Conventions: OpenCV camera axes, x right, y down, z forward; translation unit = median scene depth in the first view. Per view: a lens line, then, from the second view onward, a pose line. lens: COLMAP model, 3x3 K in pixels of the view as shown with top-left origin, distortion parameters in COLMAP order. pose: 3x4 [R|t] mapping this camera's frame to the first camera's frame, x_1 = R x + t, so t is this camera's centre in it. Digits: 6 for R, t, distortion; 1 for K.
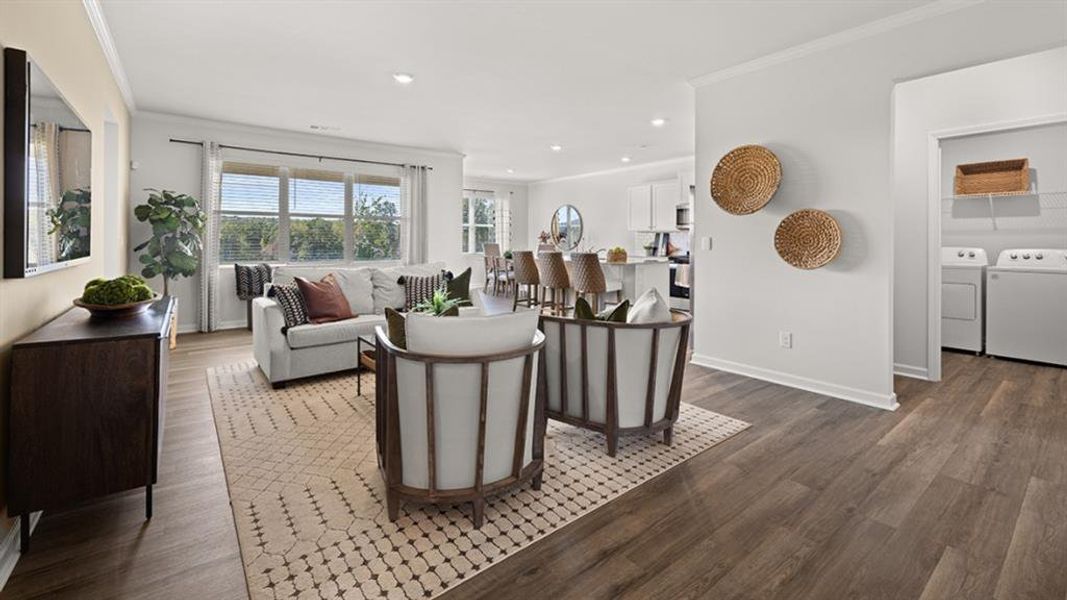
lens RADIAL K [[444.3, 0, 528.1], [0, 444.3, 243.6], [0, 0, 1]] dist [-0.001728, -0.000279]
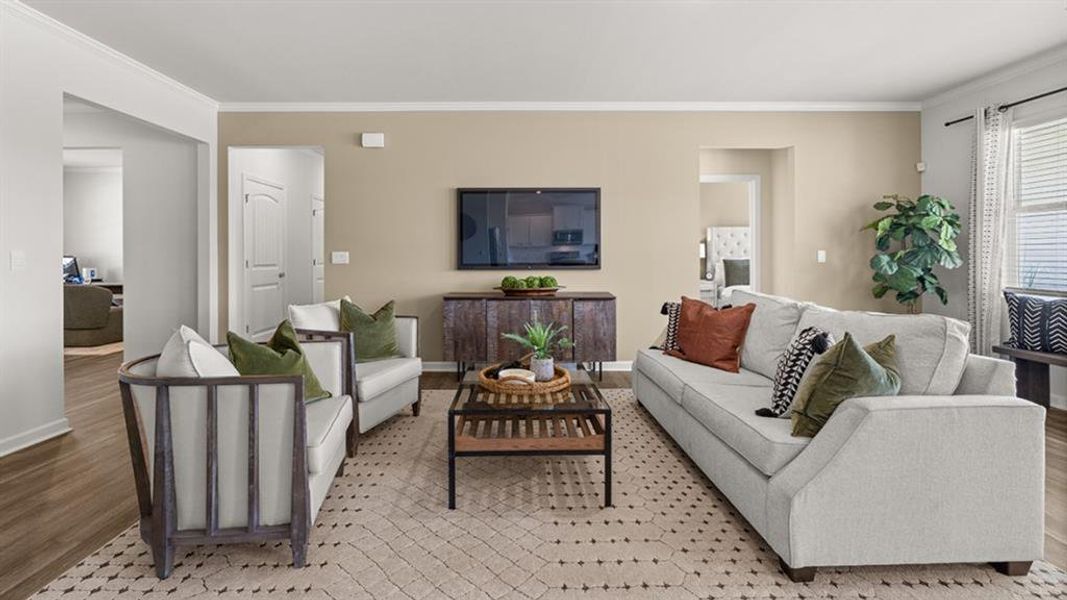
lens RADIAL K [[457.0, 0, 523.2], [0, 457.0, 257.9], [0, 0, 1]] dist [-0.000580, -0.000327]
pose [[-0.602343, 0.000868, -0.798237, 0.226213], [-0.004695, 0.999978, 0.004630, -0.003318], [0.798224, 0.006537, -0.602325, 0.782101]]
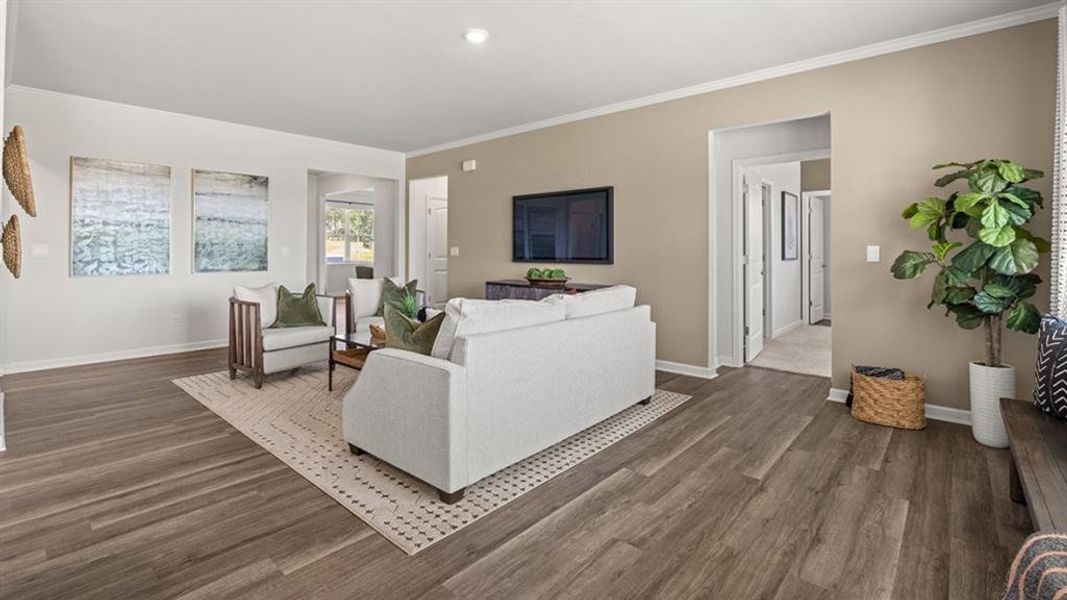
lens RADIAL K [[482.2, 0, 526.5], [0, 482.2, 249.3], [0, 0, 1]] dist [-0.006053, 0.002477]
pose [[-0.983603, -0.005738, -0.180258, -0.149340], [-0.006427, 0.999974, 0.003238, -0.008585], [0.180235, 0.004344, -0.983614, 1.210942]]
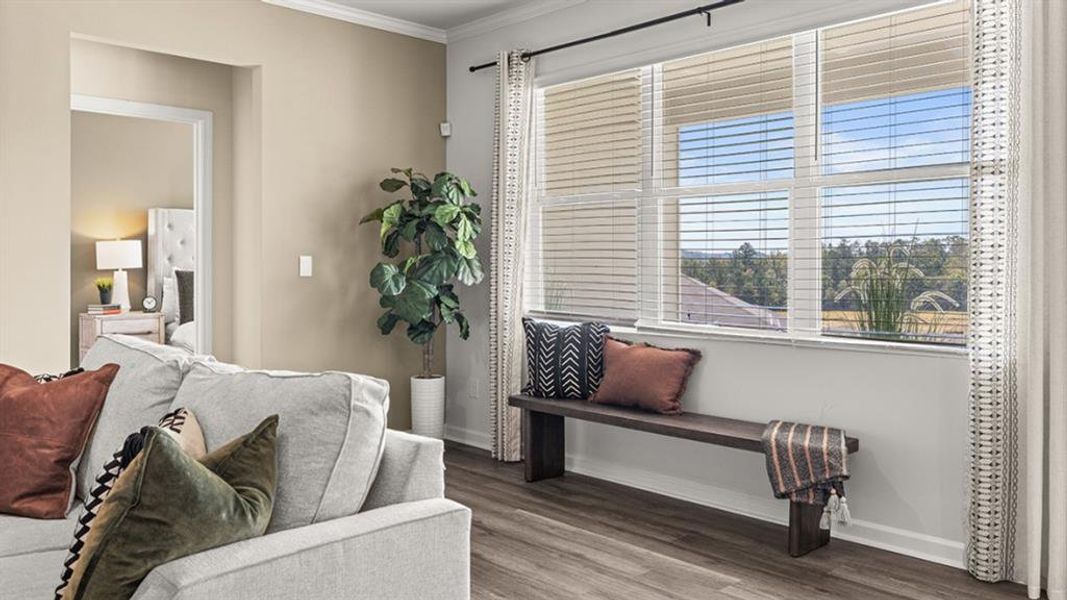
lens RADIAL K [[826.1, 0, 546.5], [0, 826.1, 272.1], [0, 0, 1]] dist [-0.004292, 0.015572]
pose [[0.107007, 0.005241, -0.994244, 0.129211], [-0.008095, 0.999958, 0.004399, -0.004320], [0.994225, 0.007578, 0.107045, 0.862656]]
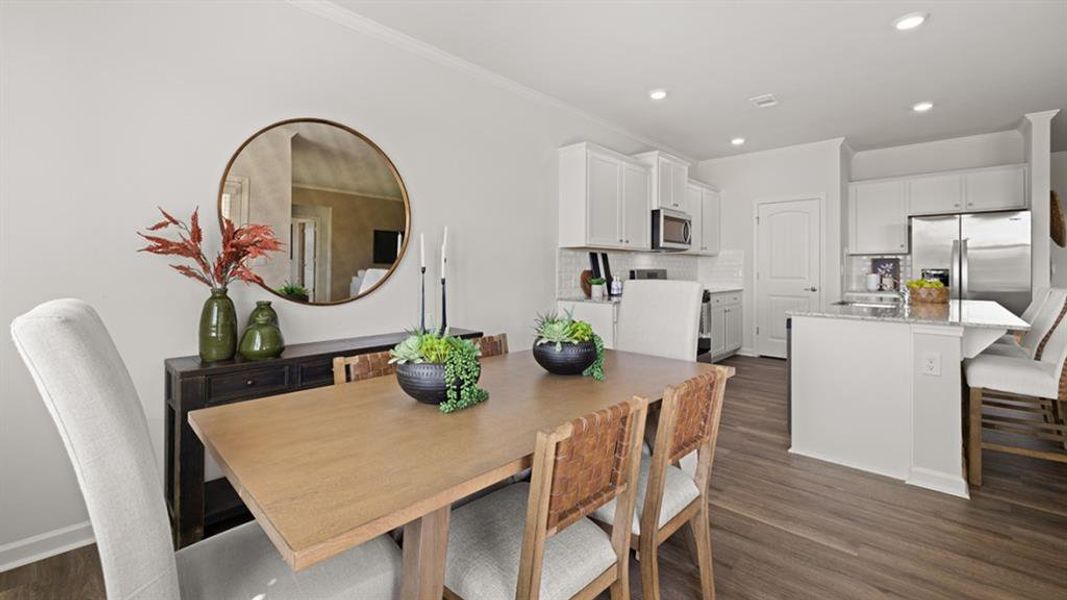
lens RADIAL K [[444.3, 0, 532.3], [0, 444.3, 265.0], [0, 0, 1]] dist [-0.001728, -0.000279]
pose [[-0.167436, 0.001685, 0.985882, -0.297578], [0.005082, 0.999987, -0.000846, -0.013089], [-0.985870, 0.004869, -0.167442, 1.601542]]
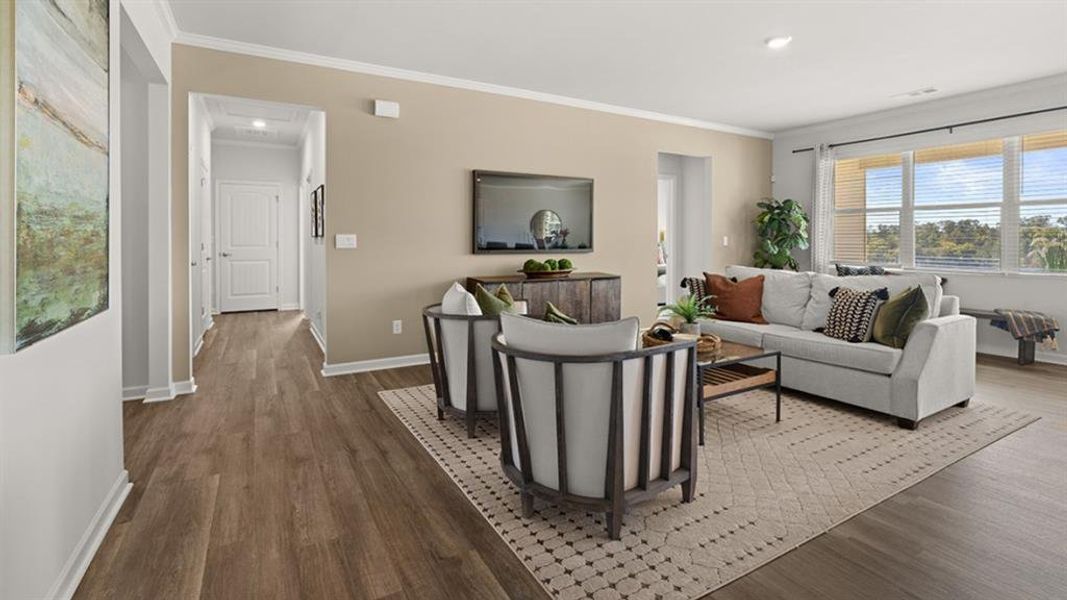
lens RADIAL K [[482.2, 0, 525.8], [0, 482.2, 248.0], [0, 0, 1]] dist [-0.006053, 0.002477]
pose [[-0.146008, 0.012413, -0.989206, 0.440916], [-0.007688, 0.999877, 0.013681, -0.000538], [0.989254, 0.009602, -0.145894, 0.445941]]
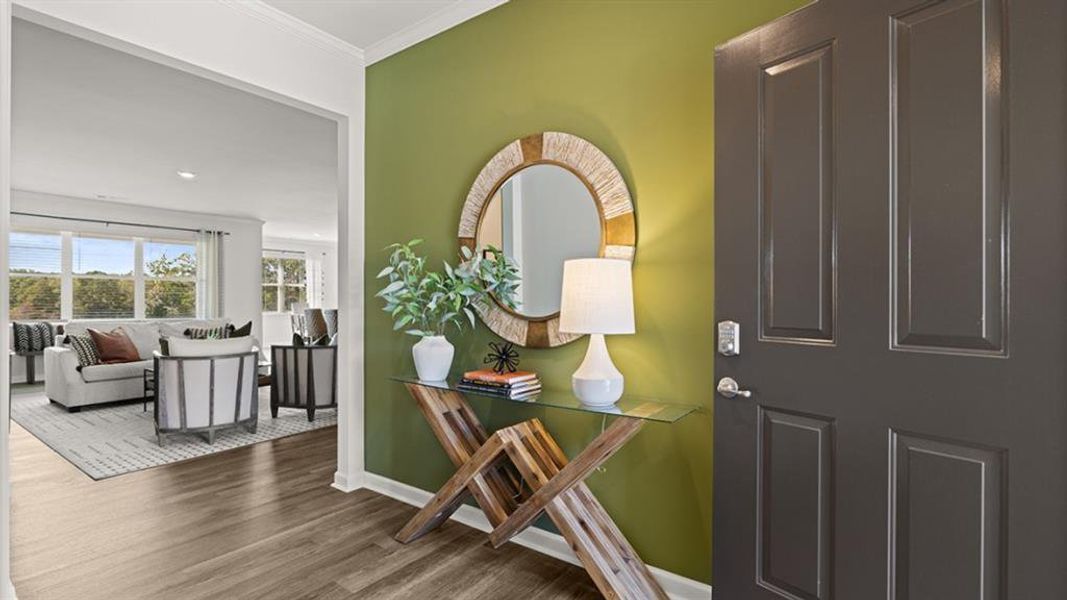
lens RADIAL K [[505.2, 0, 530.0], [0, 505.2, 298.5], [0, 0, 1]] dist [-0.006097, 0.000447]
pose [[0.963835, -0.001671, 0.266493, 0.204402], [0.004389, 0.999944, -0.009602, 0.005727], [-0.266462, 0.010424, 0.963789, -0.475789]]
